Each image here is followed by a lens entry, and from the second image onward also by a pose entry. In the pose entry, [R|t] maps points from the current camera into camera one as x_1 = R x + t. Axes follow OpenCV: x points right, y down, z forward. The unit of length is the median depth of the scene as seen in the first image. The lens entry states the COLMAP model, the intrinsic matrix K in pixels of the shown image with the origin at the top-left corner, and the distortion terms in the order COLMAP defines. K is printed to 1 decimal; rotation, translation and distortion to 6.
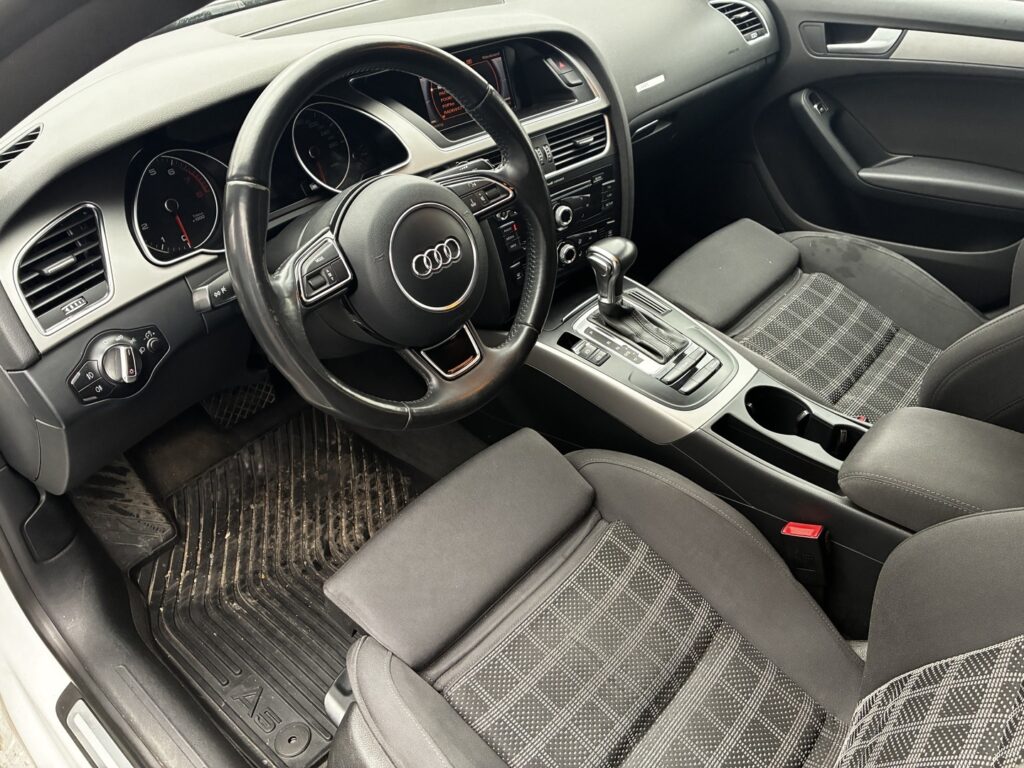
lens RADIAL K [[762.1, 0, 515.3], [0, 762.1, 382.9], [0, 0, 1]] dist [0.035724, -0.033174]
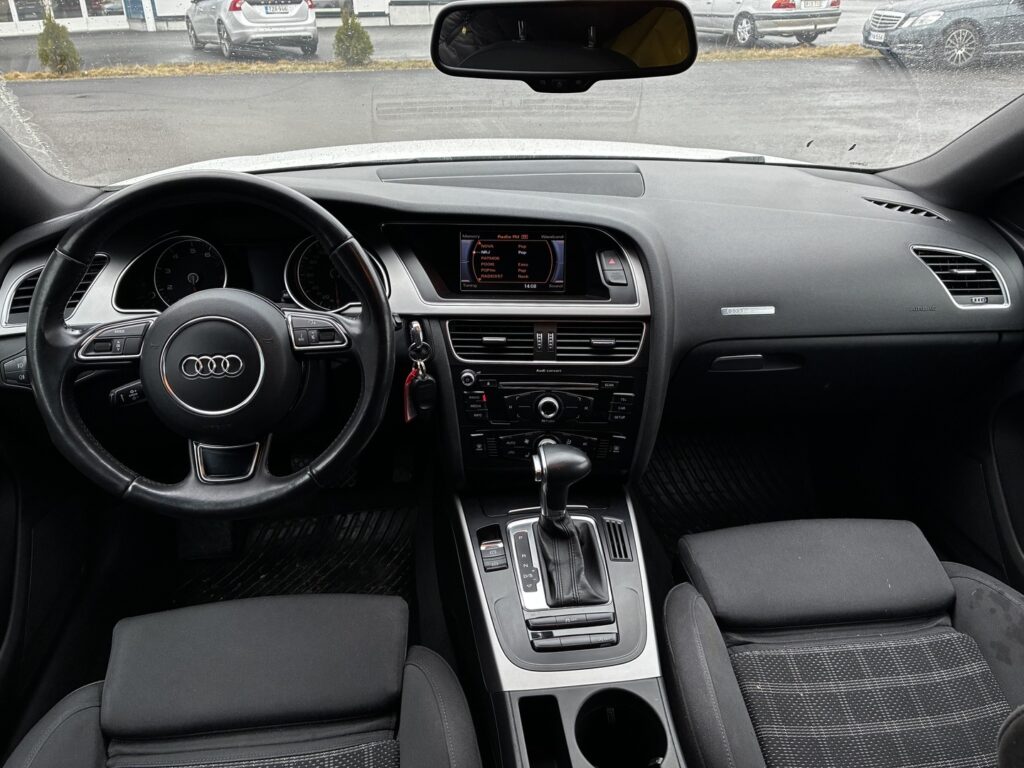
lens RADIAL K [[762.1, 0, 515.3], [0, 762.1, 382.9], [0, 0, 1]] dist [0.035724, -0.033174]
pose [[0.747084, 0.315440, -0.585119, 0.568116], [-0.431399, 0.899762, -0.065748, -0.169599], [0.505728, 0.301539, 0.808278, 0.229170]]
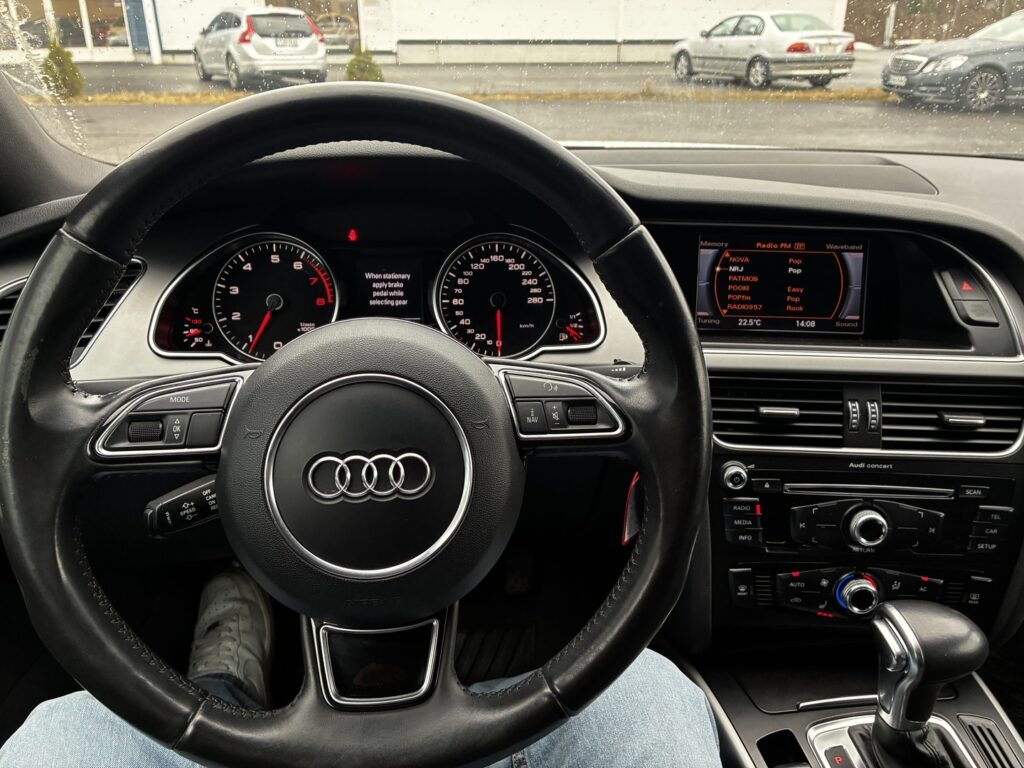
lens RADIAL K [[778.1, 0, 512.7], [0, 778.1, 379.9], [0, 0, 1]] dist [0.015839, -0.002996]
pose [[0.743073, 0.294922, -0.600719, 0.180184], [-0.447189, 0.886639, -0.117868, -0.134330], [0.497860, 0.356220, 0.790723, 0.397359]]
